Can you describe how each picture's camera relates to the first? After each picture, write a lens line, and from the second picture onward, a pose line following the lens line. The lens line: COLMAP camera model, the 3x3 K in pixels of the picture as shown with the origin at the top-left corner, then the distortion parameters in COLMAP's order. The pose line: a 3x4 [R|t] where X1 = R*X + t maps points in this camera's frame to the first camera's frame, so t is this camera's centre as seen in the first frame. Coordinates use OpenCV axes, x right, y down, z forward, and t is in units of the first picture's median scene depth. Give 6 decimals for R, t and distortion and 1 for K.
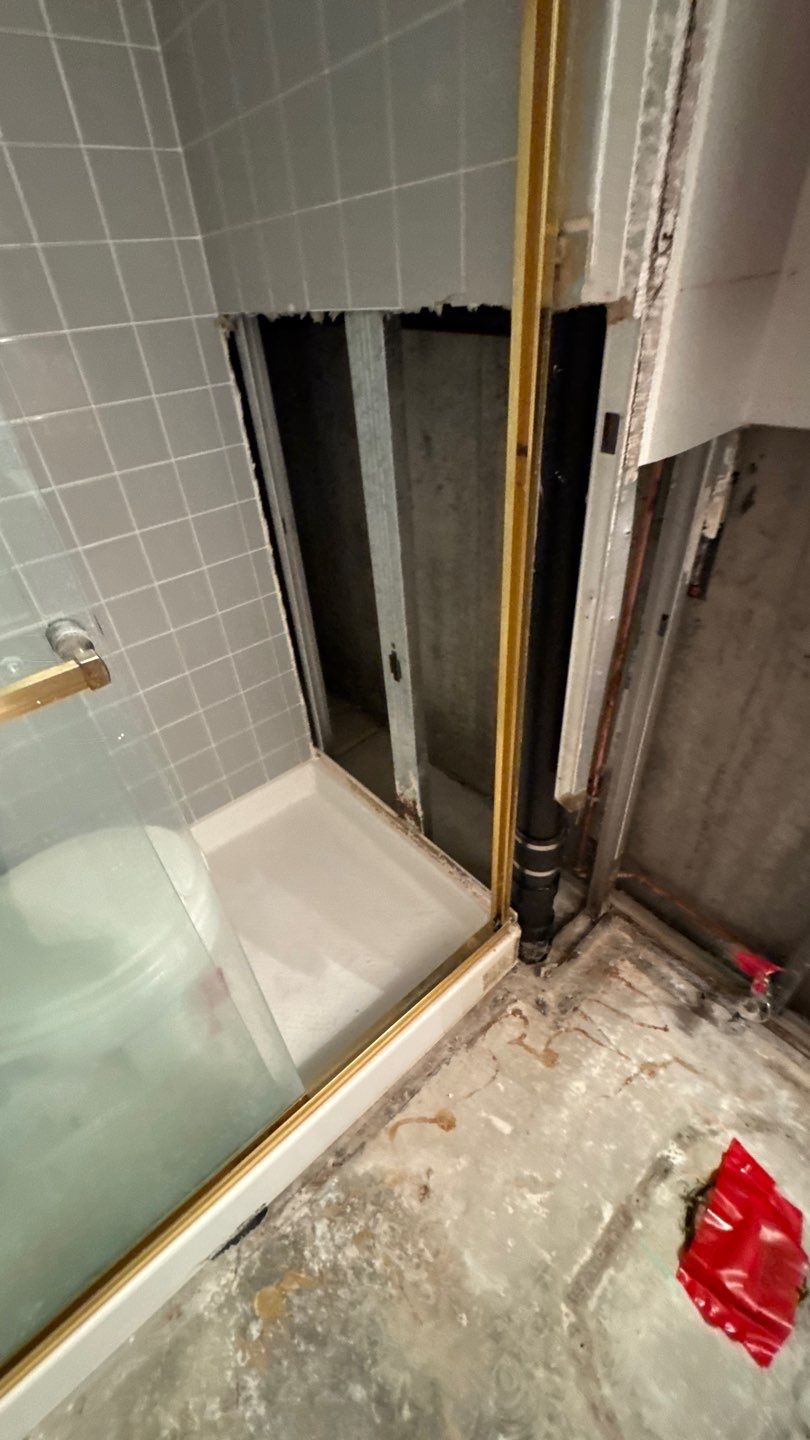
lens RADIAL K [[574.1, 0, 402.5], [0, 574.1, 720.4], [0, 0, 1]] dist [-0.001744, -0.000090]
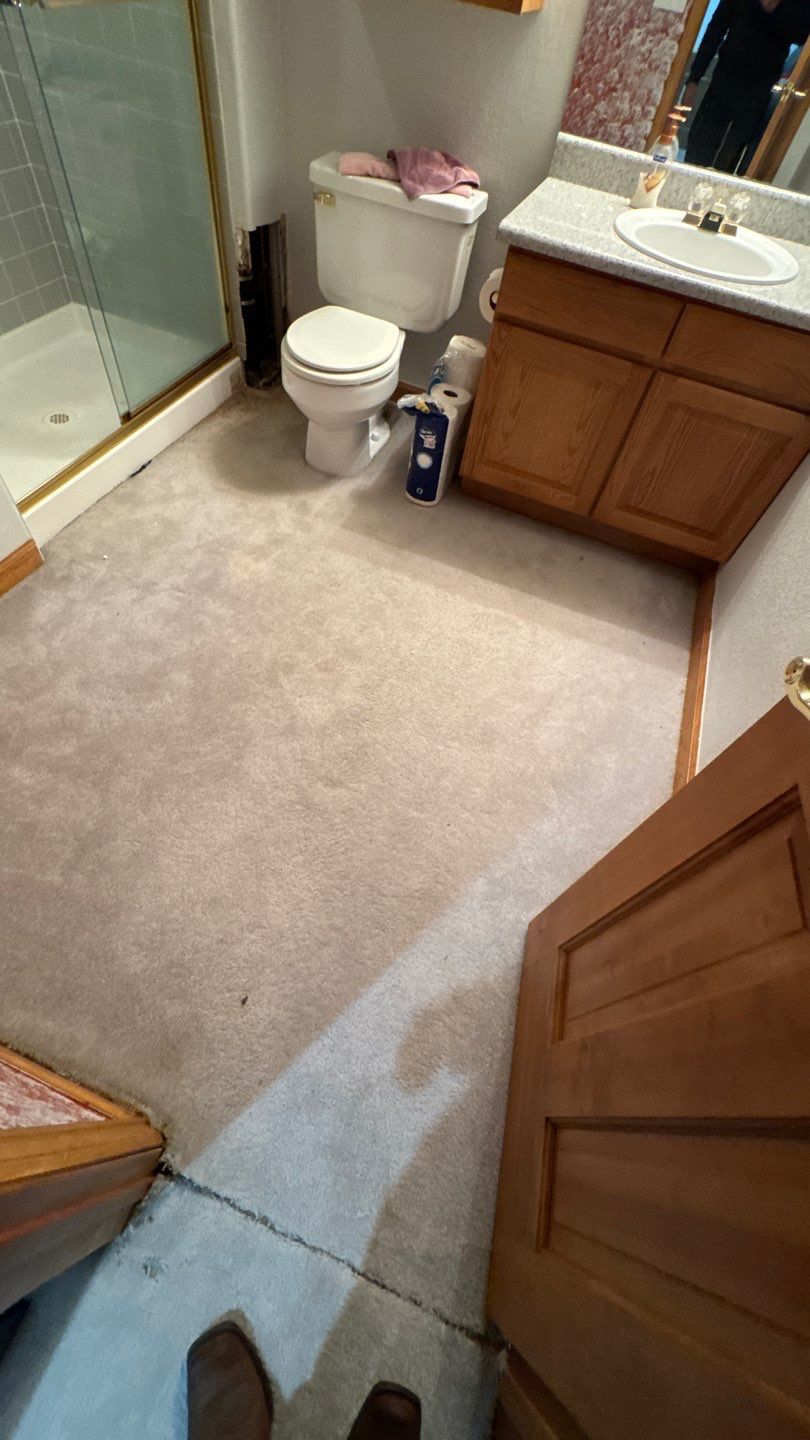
lens RADIAL K [[574.1, 0, 402.5], [0, 574.1, 720.4], [0, 0, 1]] dist [-0.001744, -0.000090]
pose [[0.869397, -0.286488, 0.402585, -0.537441], [0.140249, 0.924326, 0.354896, 1.068496], [-0.473793, -0.252083, 0.843786, -1.380145]]
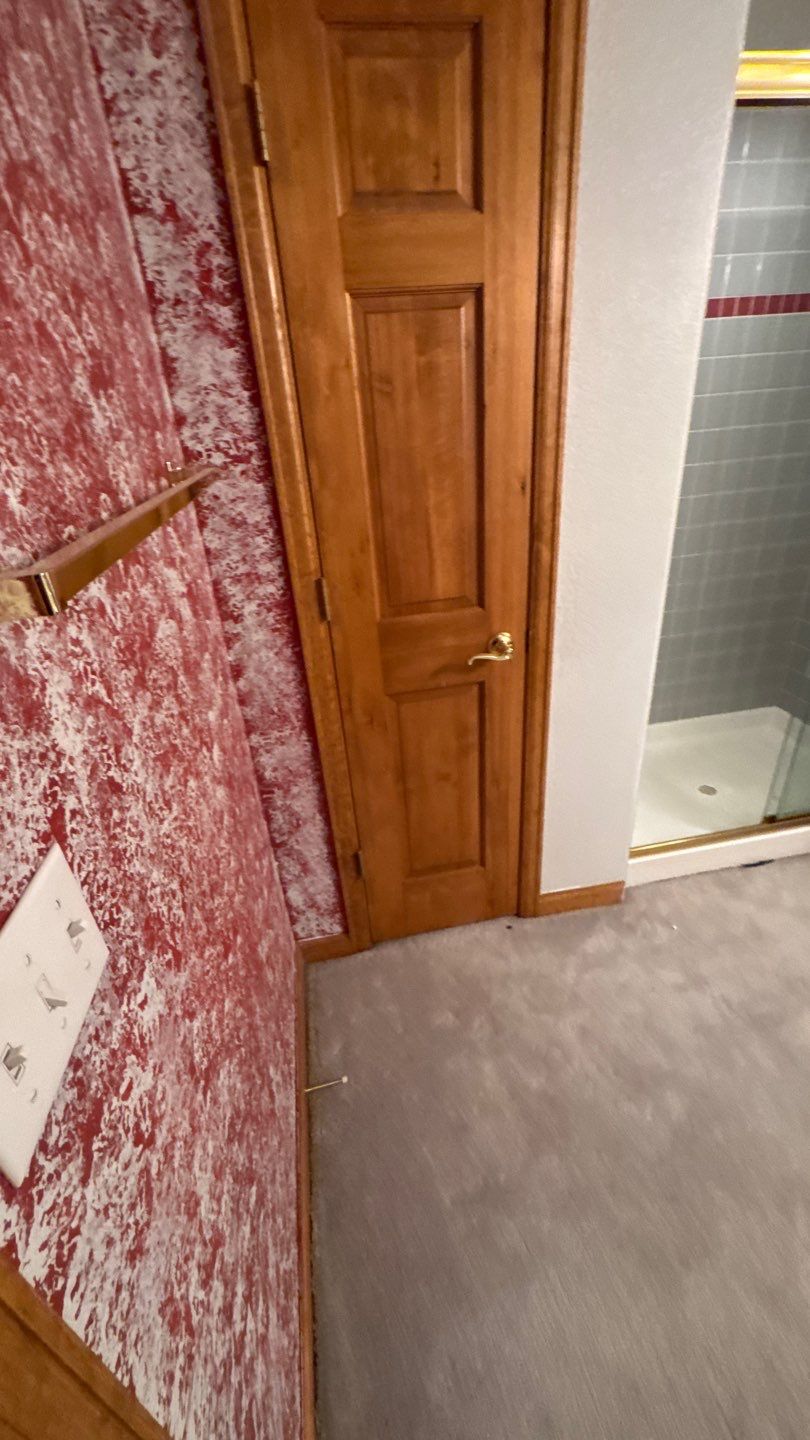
lens RADIAL K [[573.0, 0, 403.2], [0, 573.0, 720.9], [0, 0, 1]] dist [0.000051, 0.000128]
pose [[0.862736, 0.245978, -0.441794, -0.575848], [-0.298786, 0.952850, -0.052950, 0.844028], [0.407939, 0.177683, 0.895553, -1.384980]]
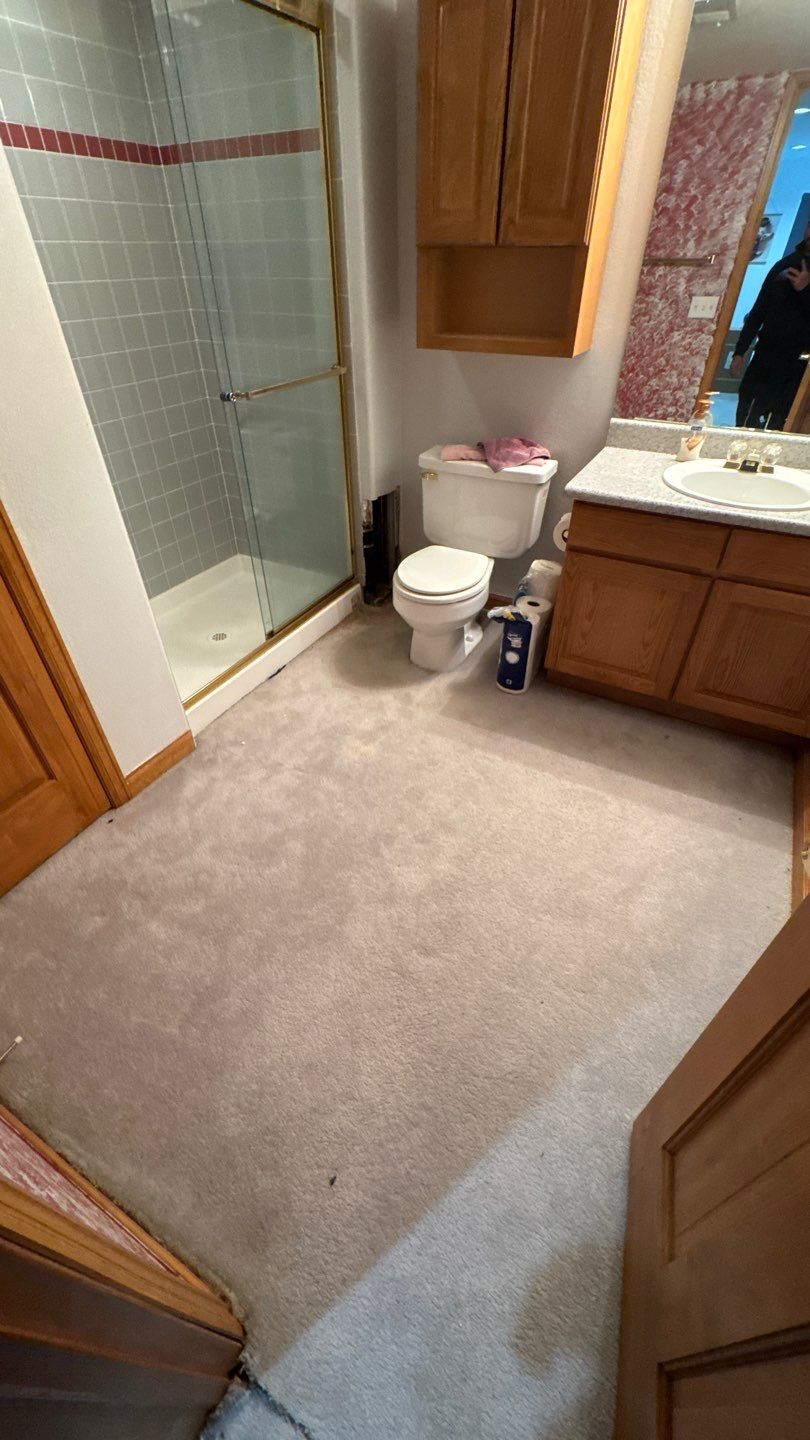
lens RADIAL K [[574.1, 0, 402.5], [0, 574.1, 720.4], [0, 0, 1]] dist [-0.001744, -0.000090]
pose [[0.933453, -0.174511, 0.313386, -0.577721], [0.169833, 0.984561, 0.042393, 1.031202], [-0.315946, 0.013651, 0.948679, -1.529140]]
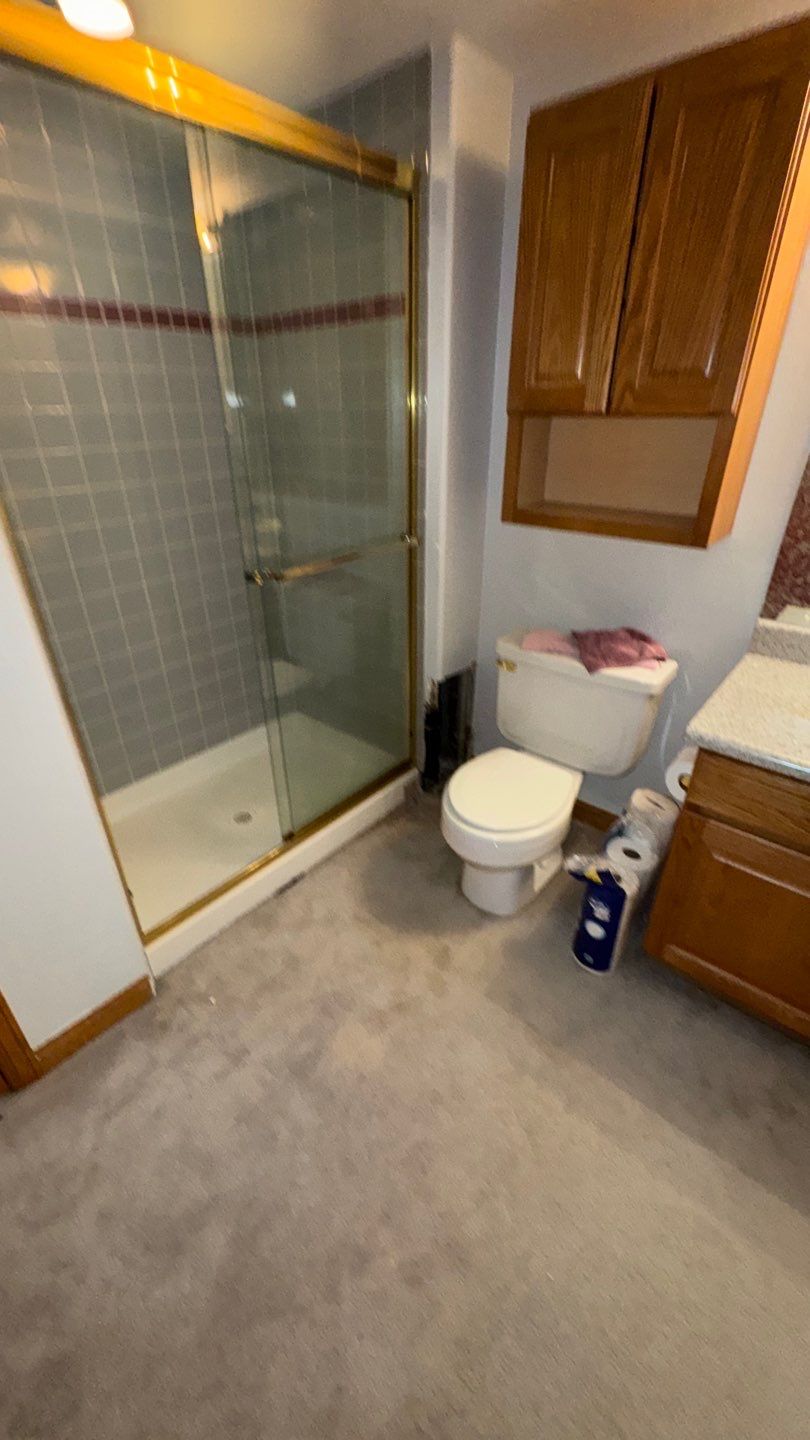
lens RADIAL K [[570.0, 0, 402.7], [0, 570.0, 722.6], [0, 0, 1]] dist [-0.000228, -0.000147]
pose [[0.986124, -0.021112, 0.164660, -0.212456], [0.046158, 0.987637, -0.149806, 0.615720], [-0.159462, 0.155328, 0.974908, -1.090342]]
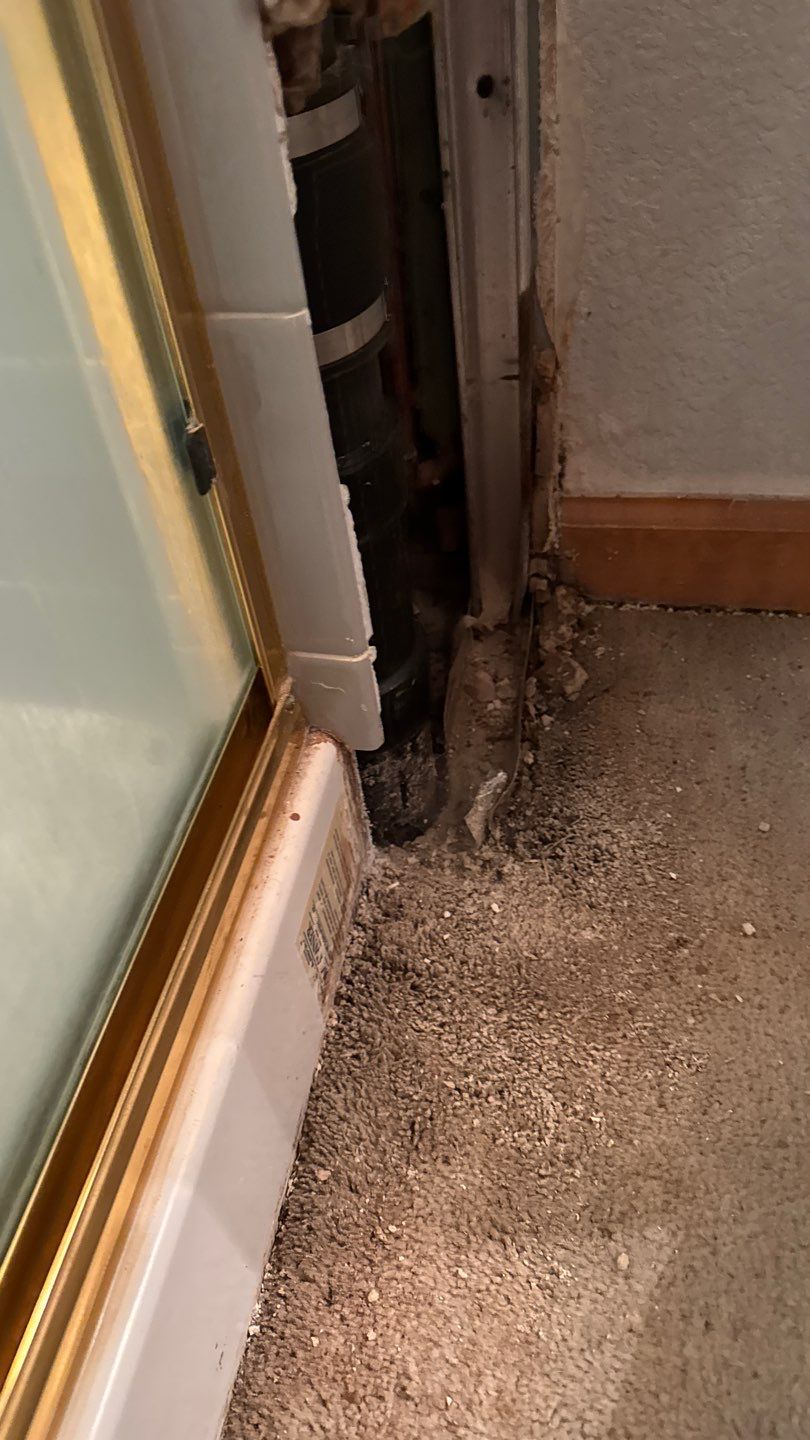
lens RADIAL K [[1014.7, 0, 375.4], [0, 1014.7, 736.2], [0, 0, 1]] dist [0.089572, -0.172530]
pose [[0.787190, -0.437057, 0.435101, 0.032046], [0.409876, 0.897926, 0.160410, 0.381443], [-0.460796, 0.052064, 0.885977, 0.753071]]
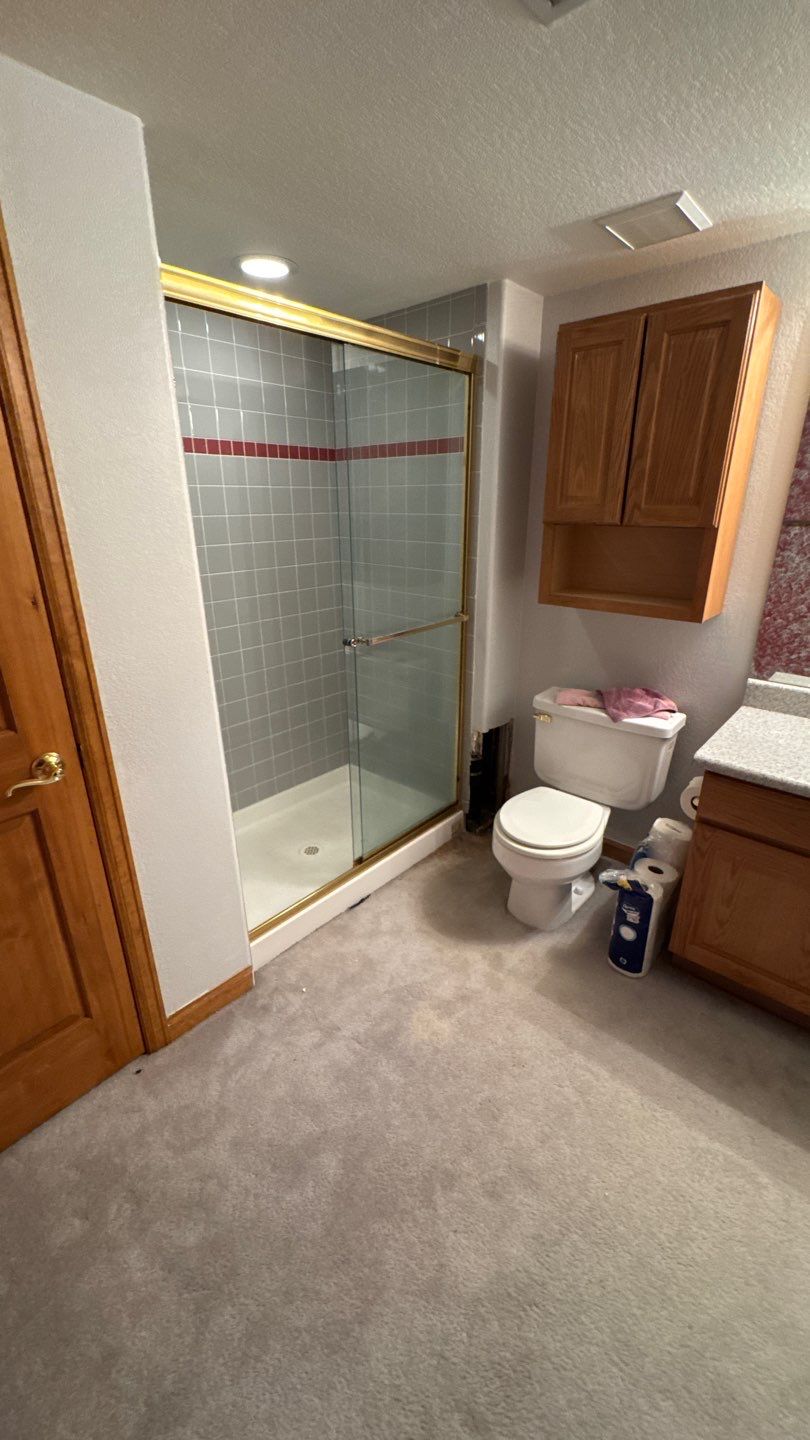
lens RADIAL K [[573.0, 0, 403.2], [0, 573.0, 720.9], [0, 0, 1]] dist [0.000051, 0.000128]
pose [[0.989030, 0.012538, 0.147180, -0.446946], [0.030770, 0.957046, -0.288300, 0.816725], [-0.144472, 0.289666, 0.946161, -1.412317]]
